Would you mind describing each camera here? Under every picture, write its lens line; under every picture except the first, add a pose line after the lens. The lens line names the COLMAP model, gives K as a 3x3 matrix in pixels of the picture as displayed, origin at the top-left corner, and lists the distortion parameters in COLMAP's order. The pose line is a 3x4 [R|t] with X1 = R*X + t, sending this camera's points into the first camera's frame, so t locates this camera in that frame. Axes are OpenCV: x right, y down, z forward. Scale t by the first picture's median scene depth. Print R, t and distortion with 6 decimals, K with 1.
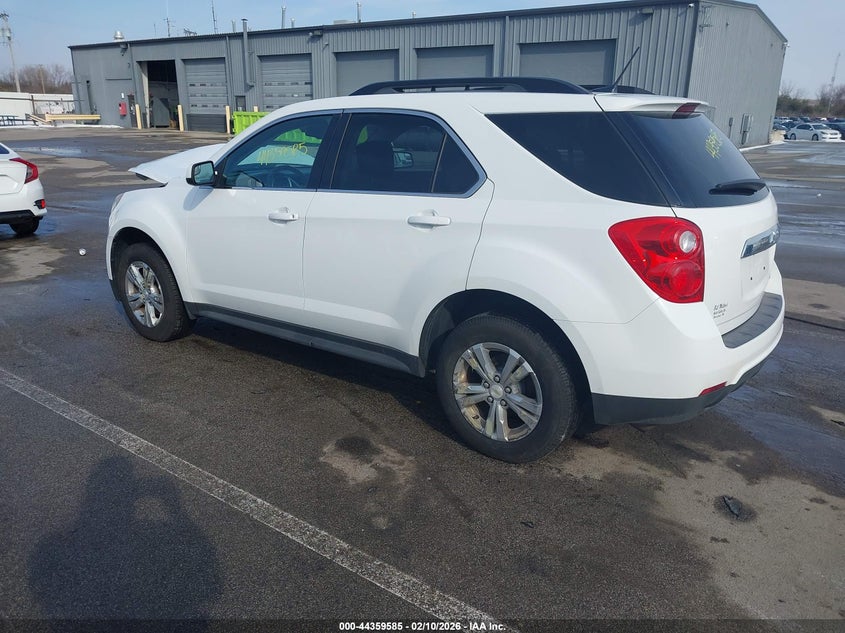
lens RADIAL K [[660.7, 0, 422.5], [0, 660.7, 316.5], [0, 0, 1]] dist [0.009450, 0.006100]
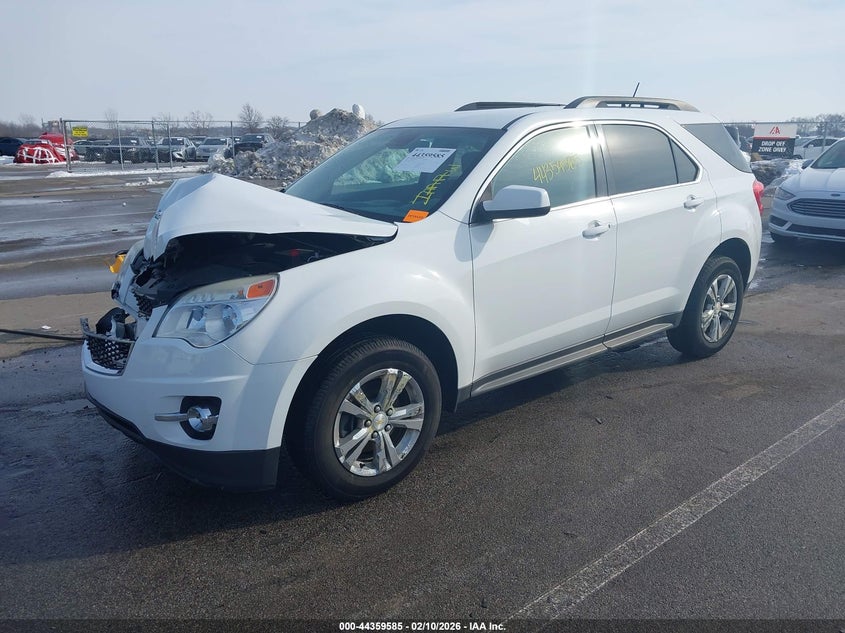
lens RADIAL K [[660.7, 0, 422.5], [0, 660.7, 316.5], [0, 0, 1]] dist [0.009450, 0.006100]
pose [[0.242276, -0.248654, 0.937802, -1.409414], [0.315552, 0.934242, 0.166189, -0.316035], [-0.917458, 0.255662, 0.304808, 1.126193]]
